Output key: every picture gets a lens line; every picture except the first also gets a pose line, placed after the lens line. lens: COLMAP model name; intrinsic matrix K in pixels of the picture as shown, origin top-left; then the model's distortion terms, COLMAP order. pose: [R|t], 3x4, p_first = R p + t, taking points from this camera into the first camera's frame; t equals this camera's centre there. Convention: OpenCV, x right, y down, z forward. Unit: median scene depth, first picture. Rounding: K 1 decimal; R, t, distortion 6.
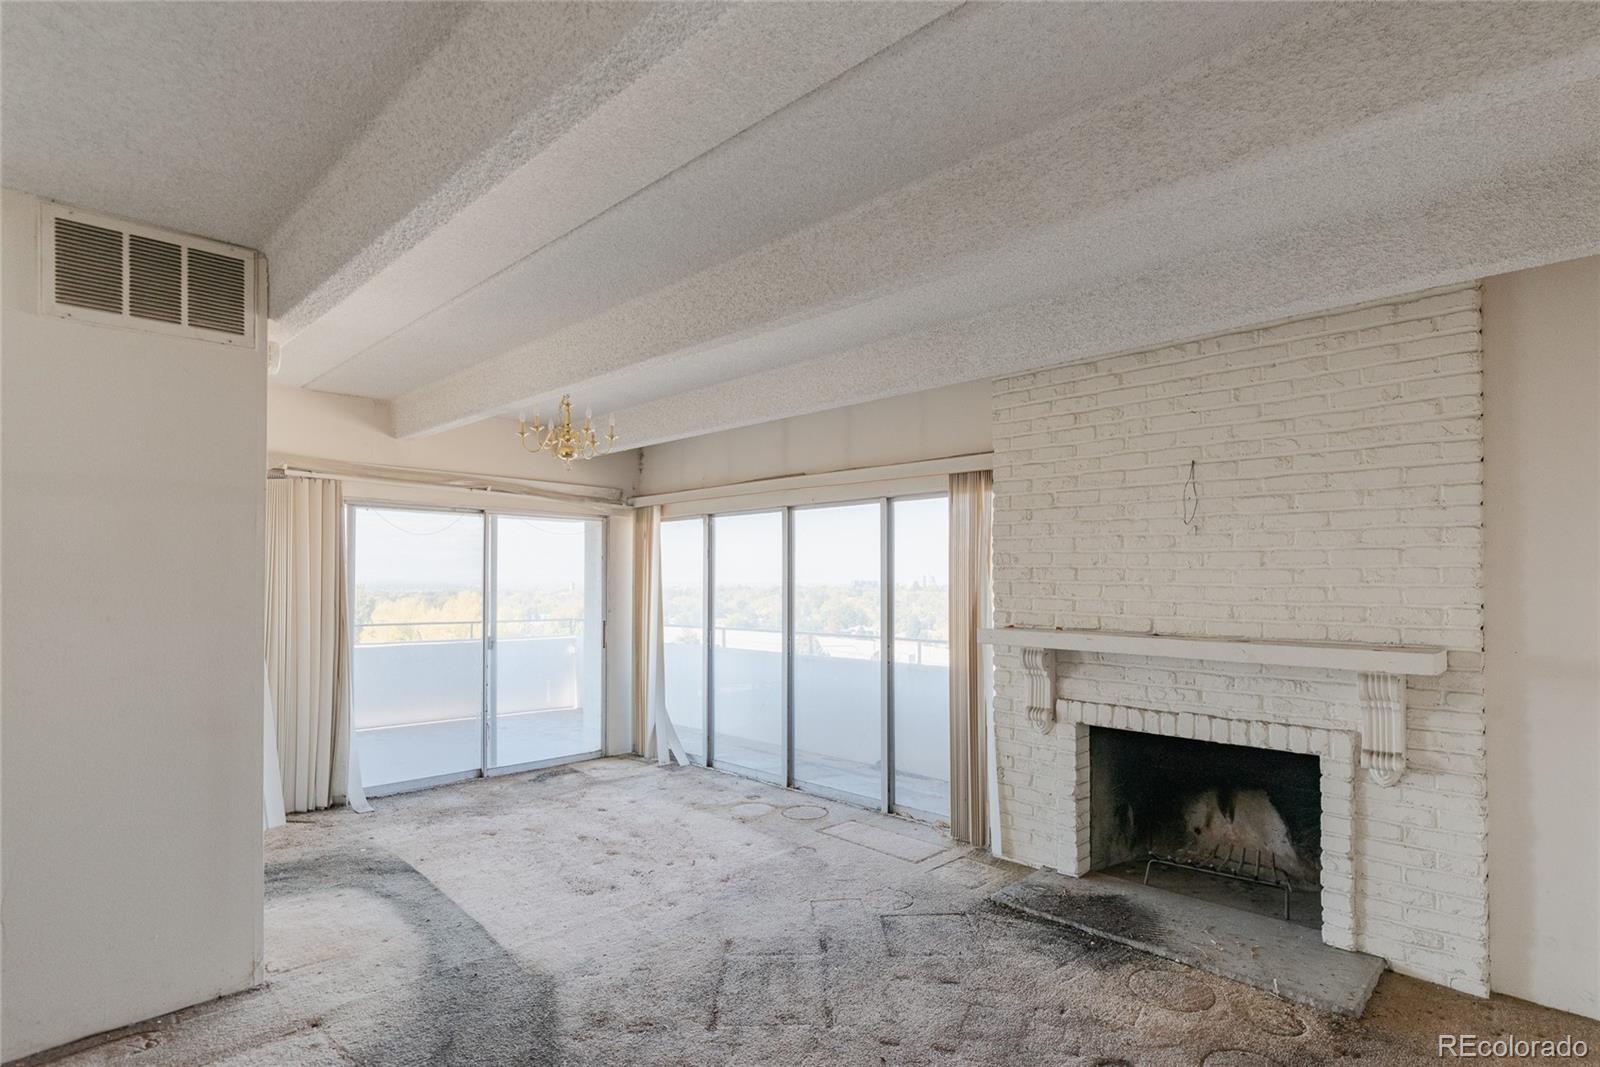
lens RADIAL K [[806.4, 0, 856.1], [0, 806.4, 564.1], [0, 0, 1]] dist [0.001687, 0.000803]
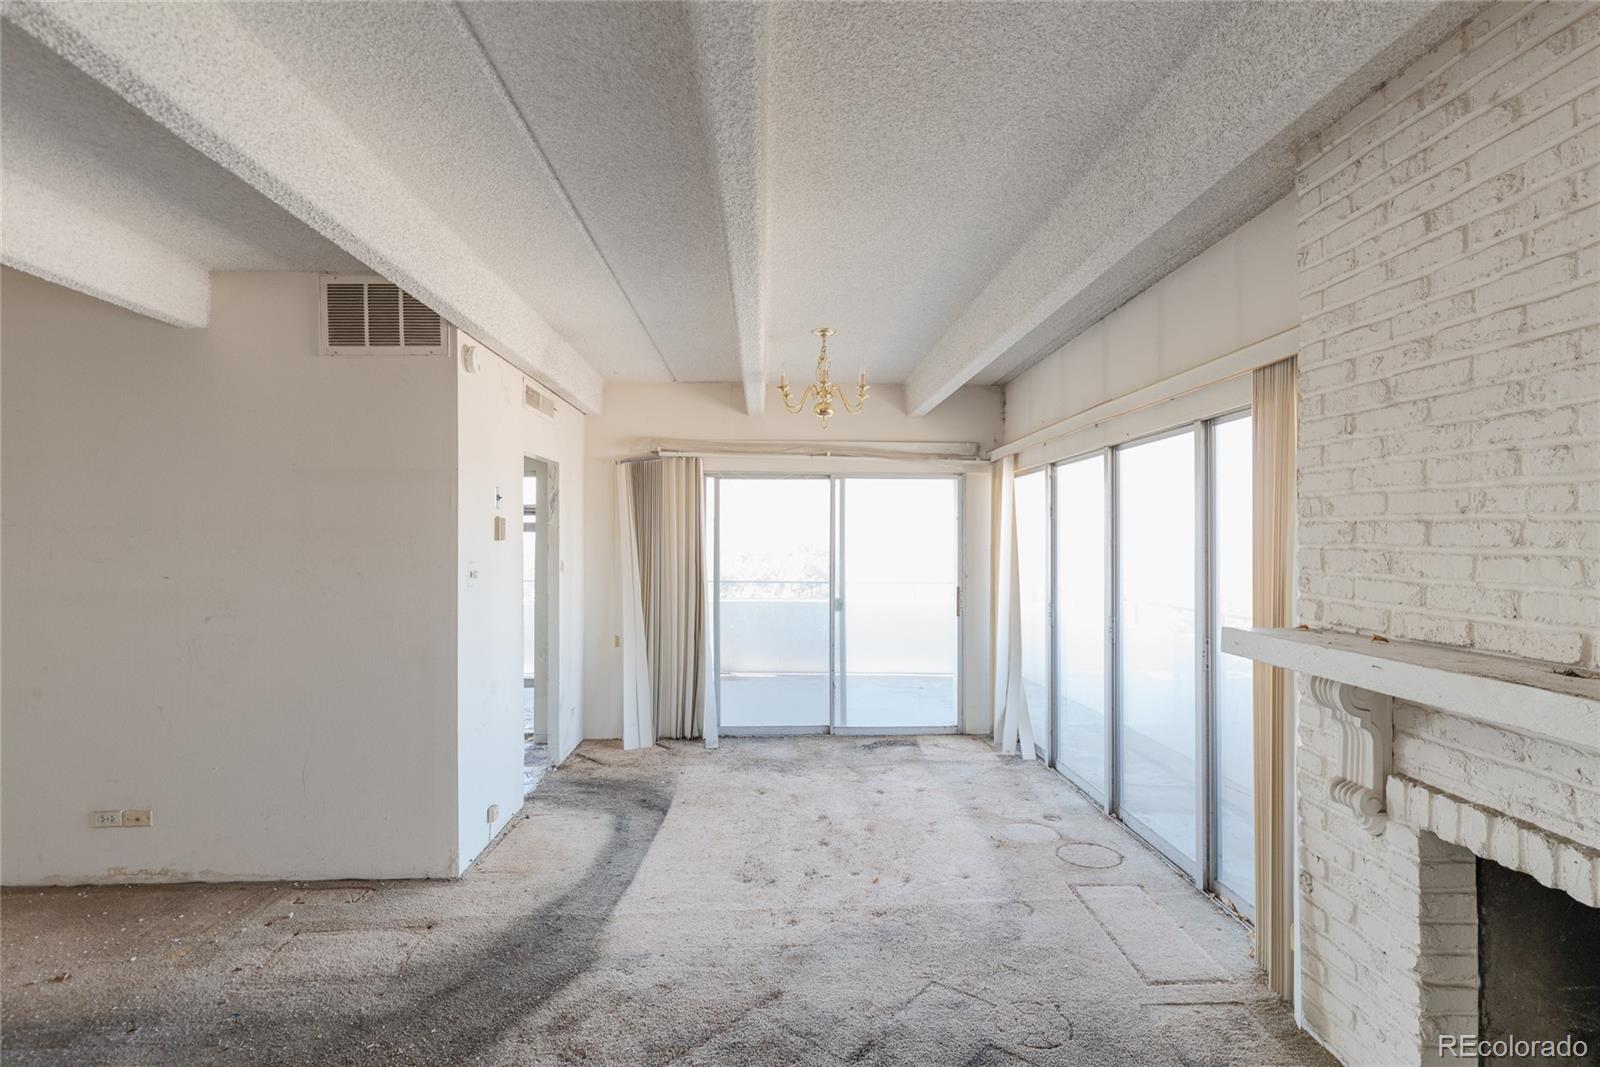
lens RADIAL K [[800.3, 0, 821.1], [0, 800.3, 532.1], [0, 0, 1]] dist [0.000335, 0.001018]
pose [[0.707707, -0.009801, -0.706438, 0.356045], [0.016169, 0.999867, 0.002326, 0.004827], [0.706321, -0.013068, 0.707771, 0.380285]]
